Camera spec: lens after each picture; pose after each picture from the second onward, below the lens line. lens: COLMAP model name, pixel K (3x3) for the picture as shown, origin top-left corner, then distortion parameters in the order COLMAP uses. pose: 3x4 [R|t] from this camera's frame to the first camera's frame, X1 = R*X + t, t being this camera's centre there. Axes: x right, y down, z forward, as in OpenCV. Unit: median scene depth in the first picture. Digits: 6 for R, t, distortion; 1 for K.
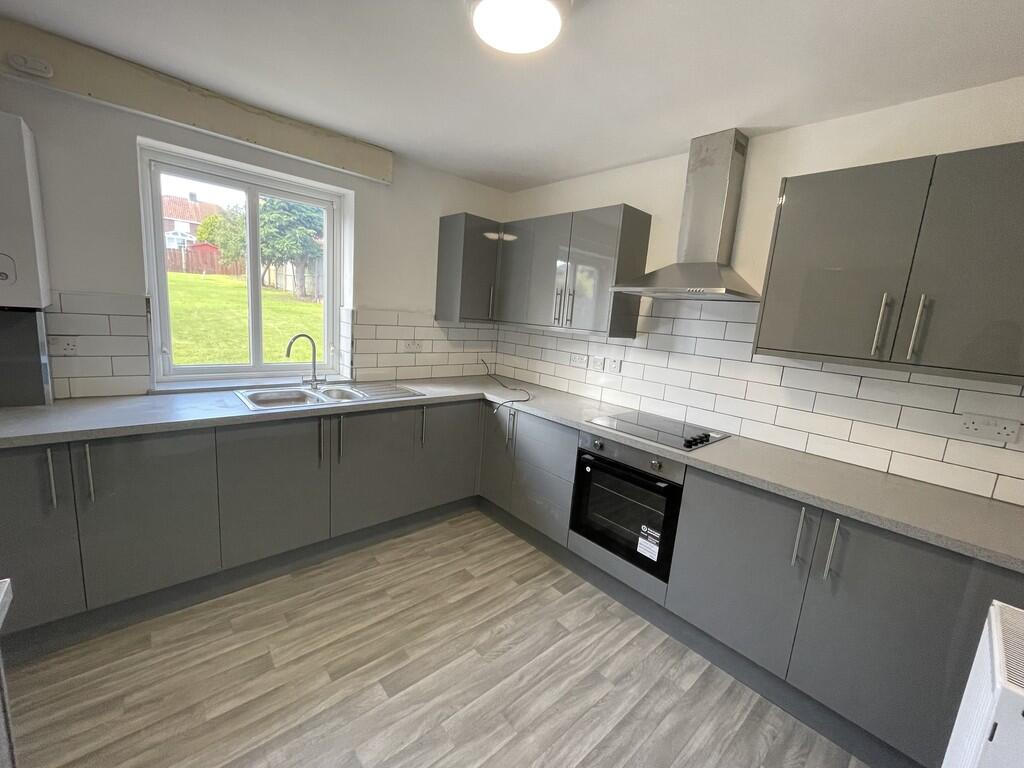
lens RADIAL K [[411.9, 0, 507.5], [0, 411.9, 387.6], [0, 0, 1]] dist [-0.000930, -0.000026]
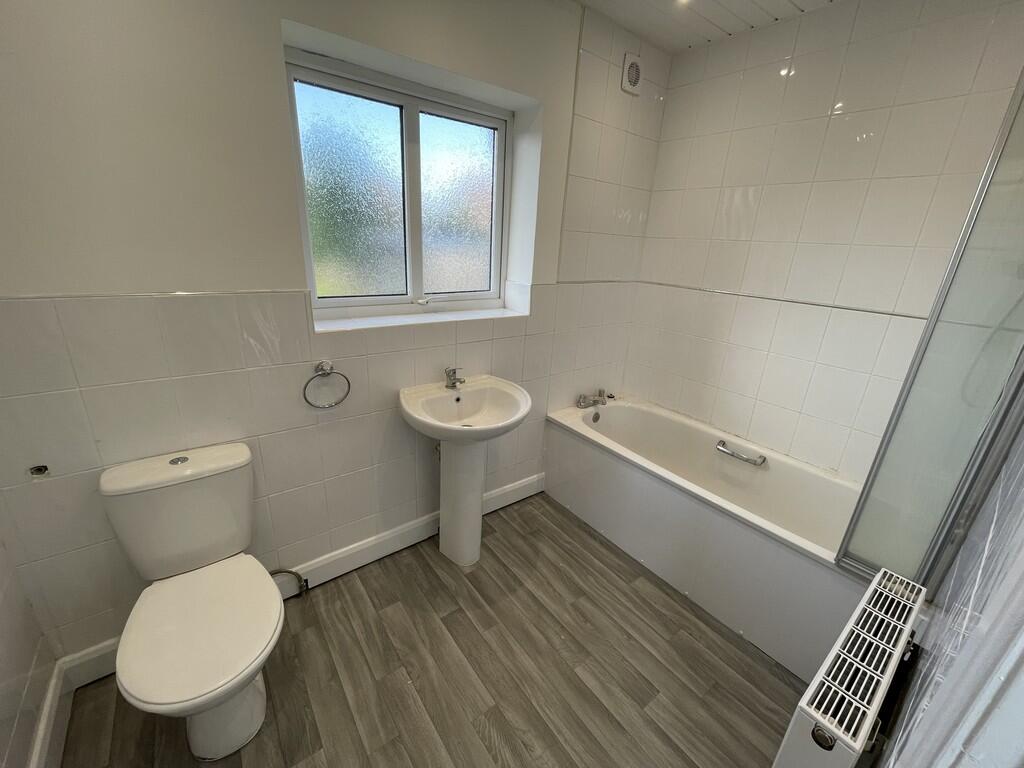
lens RADIAL K [[411.9, 0, 510.5], [0, 411.9, 382.8], [0, 0, 1]] dist [-0.000930, -0.000026]
pose [[-0.065577, 0.245844, -0.967089, 0.455114], [-0.234599, 0.938210, 0.254411, -0.106329], [0.969878, 0.243561, -0.003850, 0.799845]]
